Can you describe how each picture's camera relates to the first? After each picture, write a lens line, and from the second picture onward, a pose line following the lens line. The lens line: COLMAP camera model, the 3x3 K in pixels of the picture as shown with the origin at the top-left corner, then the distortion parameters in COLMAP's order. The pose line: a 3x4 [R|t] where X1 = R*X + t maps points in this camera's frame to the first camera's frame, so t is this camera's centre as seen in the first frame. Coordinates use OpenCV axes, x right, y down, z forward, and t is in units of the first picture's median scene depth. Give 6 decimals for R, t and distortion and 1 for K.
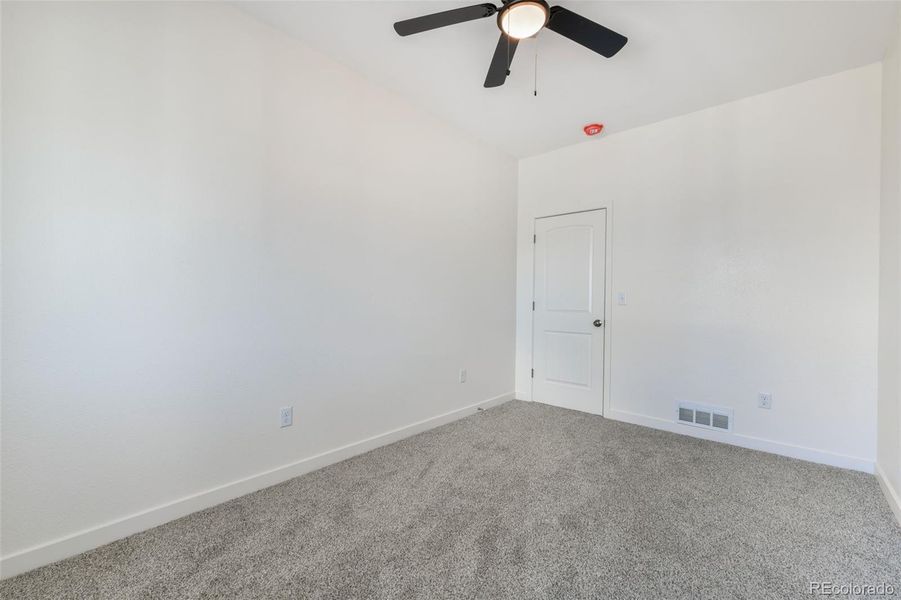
lens RADIAL K [[378.3, 0, 439.0], [0, 378.3, 300.9], [0, 0, 1]] dist [0.003413, -0.000743]
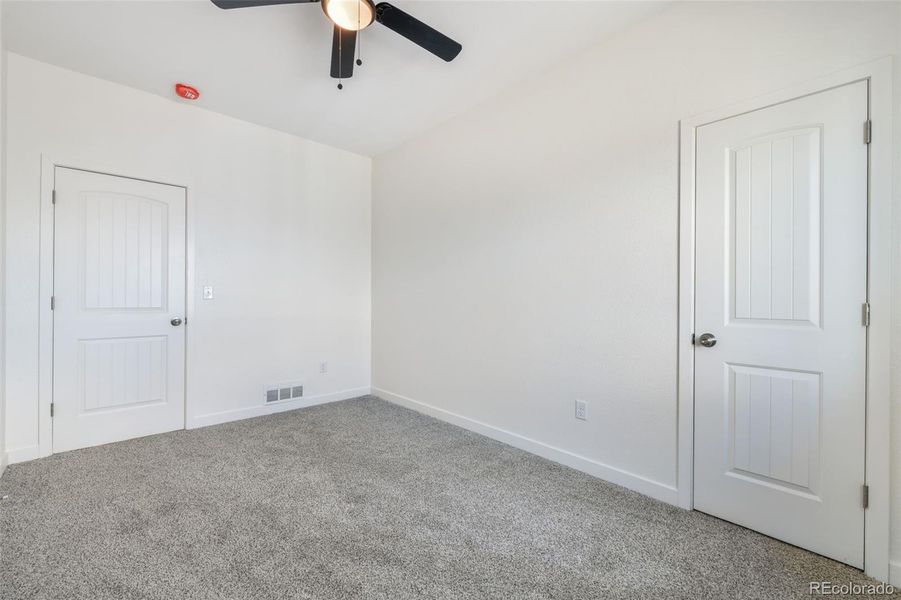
lens RADIAL K [[378.3, 0, 444.9], [0, 378.3, 298.9], [0, 0, 1]] dist [0.003413, -0.000743]
pose [[0.095824, -0.015134, 0.995283, -0.426306], [-0.000943, 0.999883, 0.015295, -0.006765], [-0.995398, -0.002404, 0.095798, 0.382698]]
